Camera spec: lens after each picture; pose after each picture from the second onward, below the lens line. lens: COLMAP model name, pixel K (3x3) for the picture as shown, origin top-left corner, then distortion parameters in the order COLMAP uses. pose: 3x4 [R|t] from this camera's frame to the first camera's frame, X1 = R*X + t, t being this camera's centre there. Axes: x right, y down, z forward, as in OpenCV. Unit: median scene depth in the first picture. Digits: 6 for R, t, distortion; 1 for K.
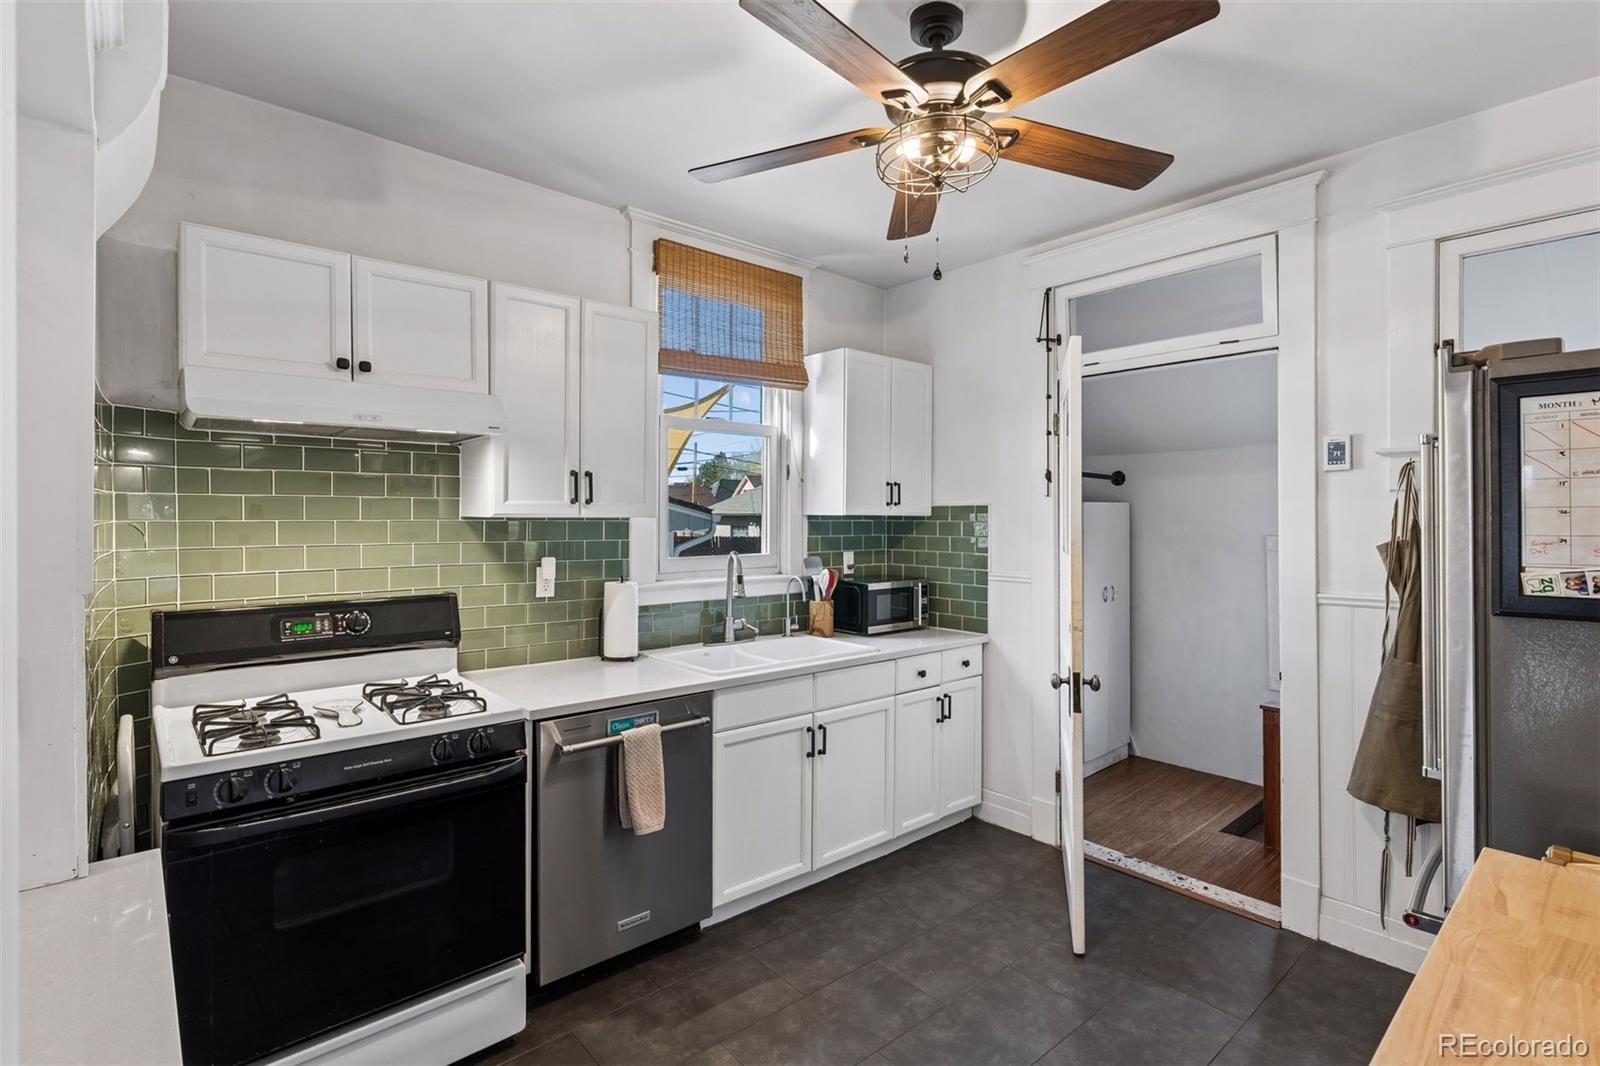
lens RADIAL K [[768.4, 0, 799.4], [0, 768.4, 517.3], [0, 0, 1]] dist [0.000667, -0.000241]
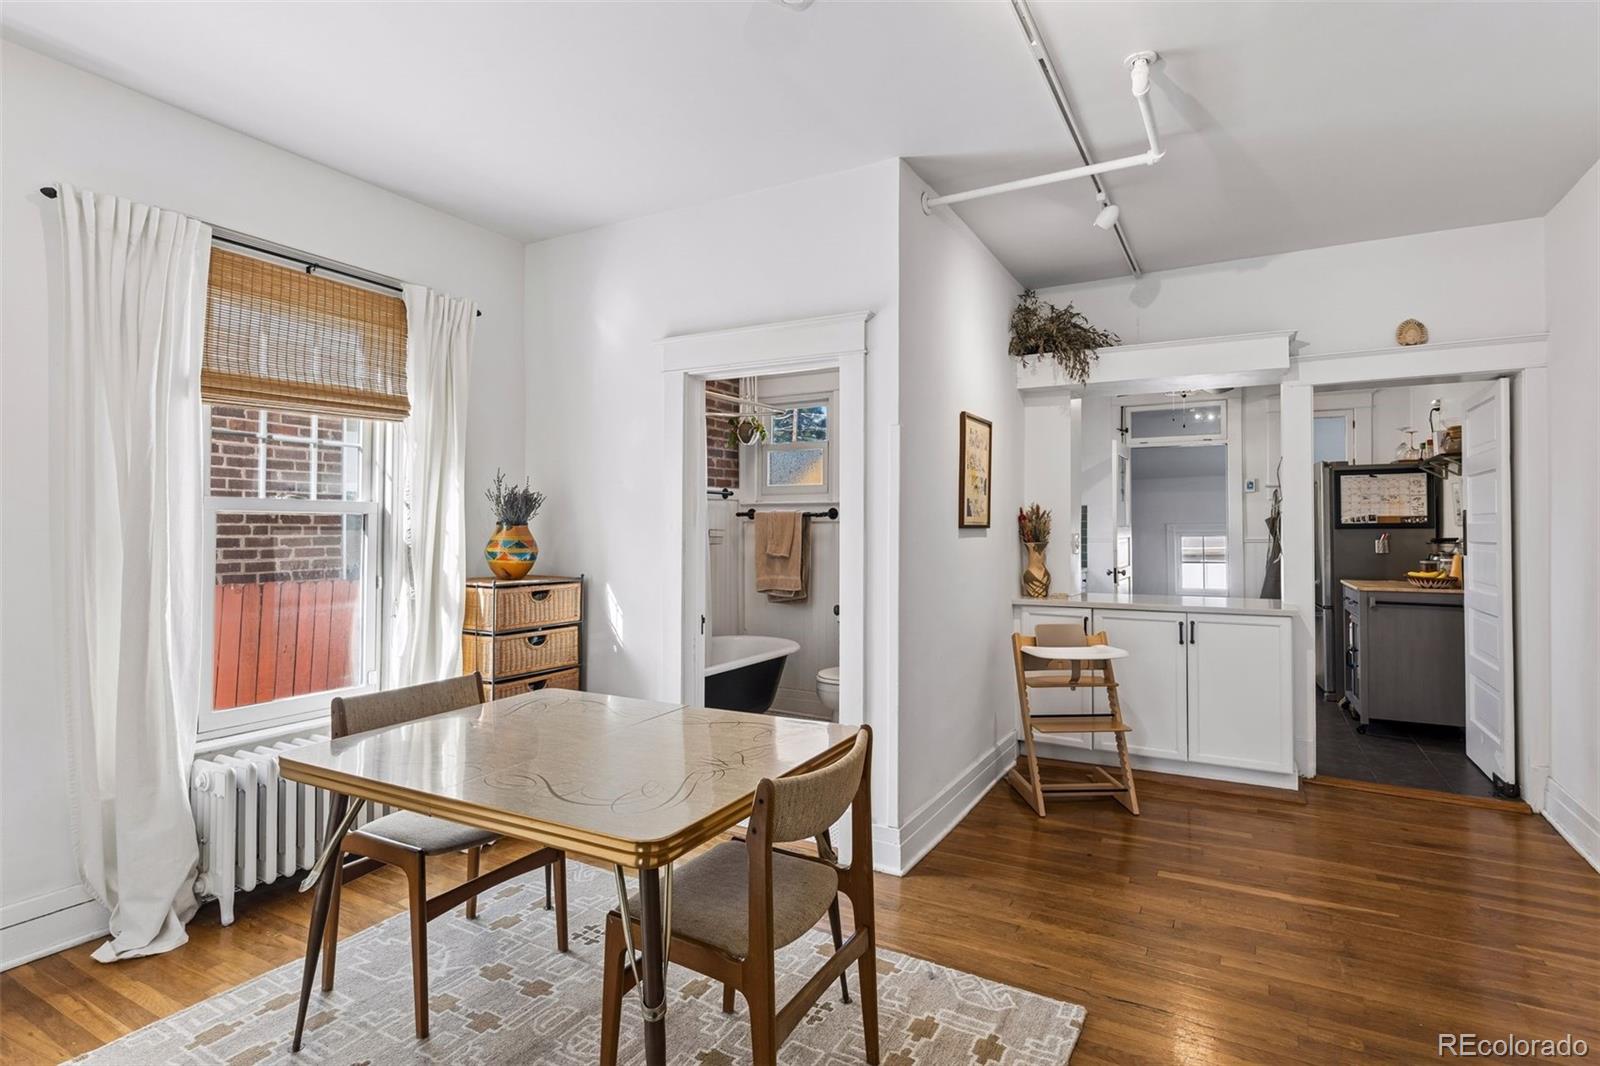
lens RADIAL K [[792.5, 0, 800.1], [0, 792.5, 519.3], [0, 0, 1]] dist [0.000105, -0.000482]
pose [[0.942114, 0.007126, 0.335218, -1.321048], [-0.002304, 0.999888, -0.014778, 0.060901], [-0.335286, 0.013150, 0.942025, -0.832486]]
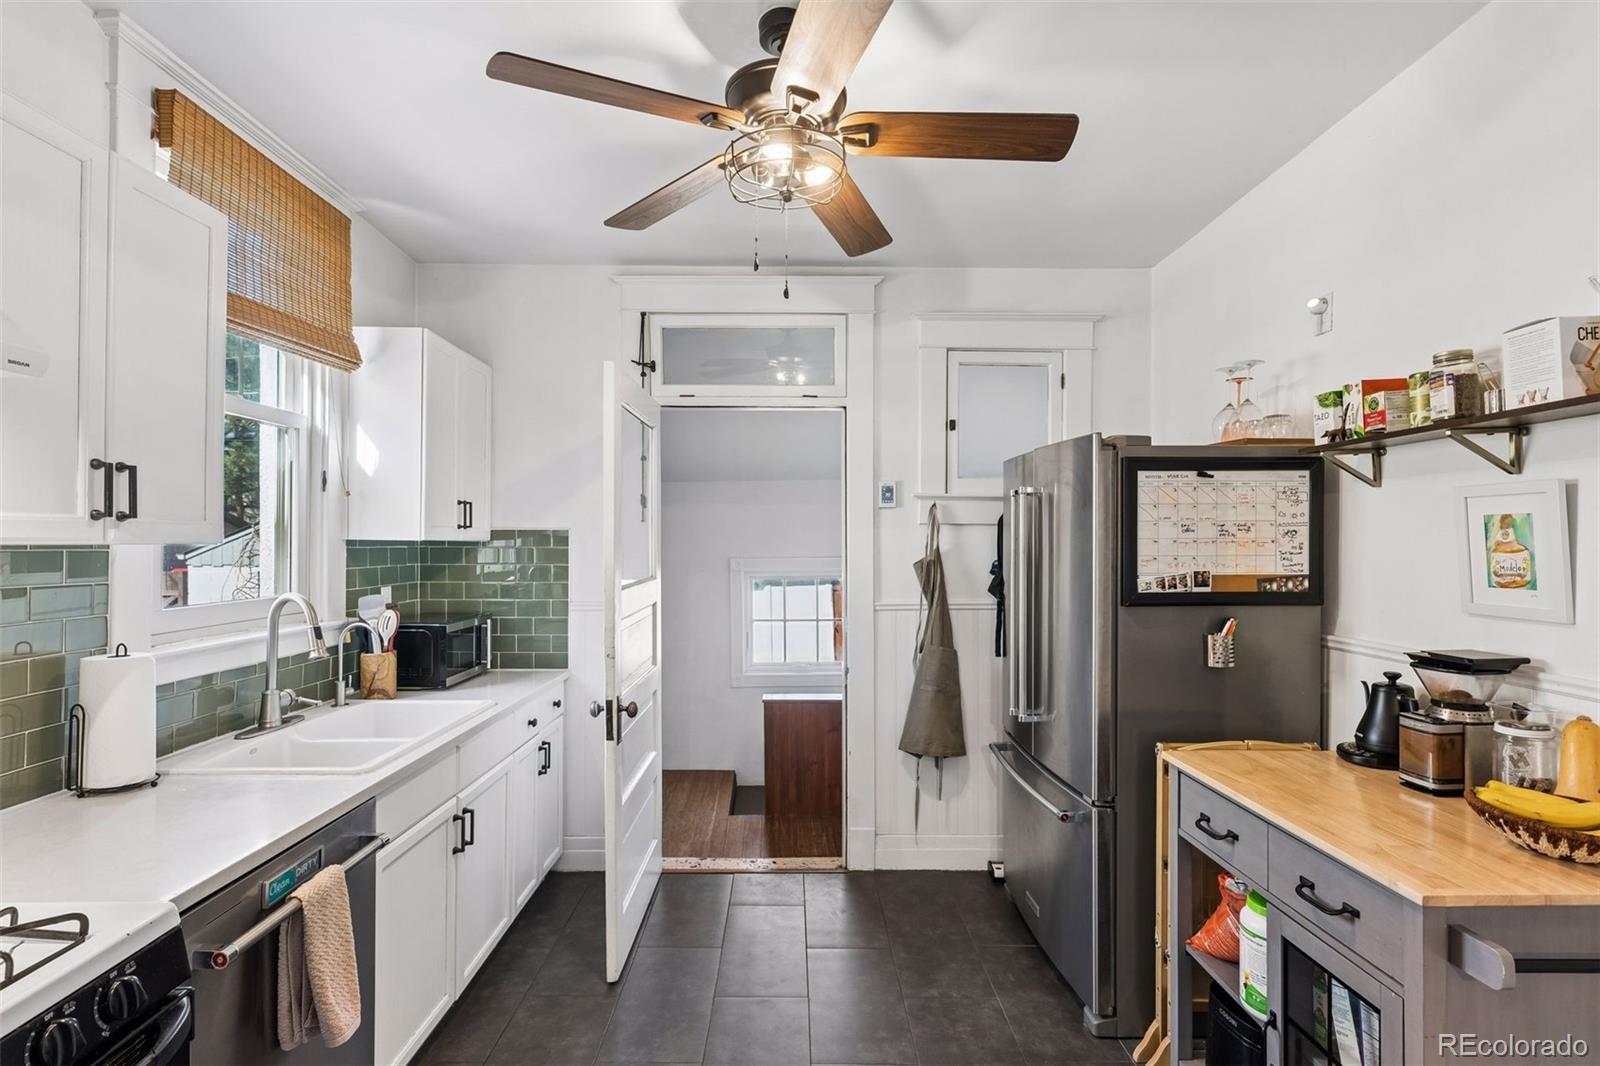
lens RADIAL K [[769.3, 0, 800.5], [0, 769.3, 541.9], [0, 0, 1]] dist [0.000558, 0.000064]
pose [[0.644410, 0.000389, 0.764680, -0.311308], [-0.001768, 0.999998, 0.000981, -0.002567], [-0.764678, -0.001985, 0.644410, 0.206746]]
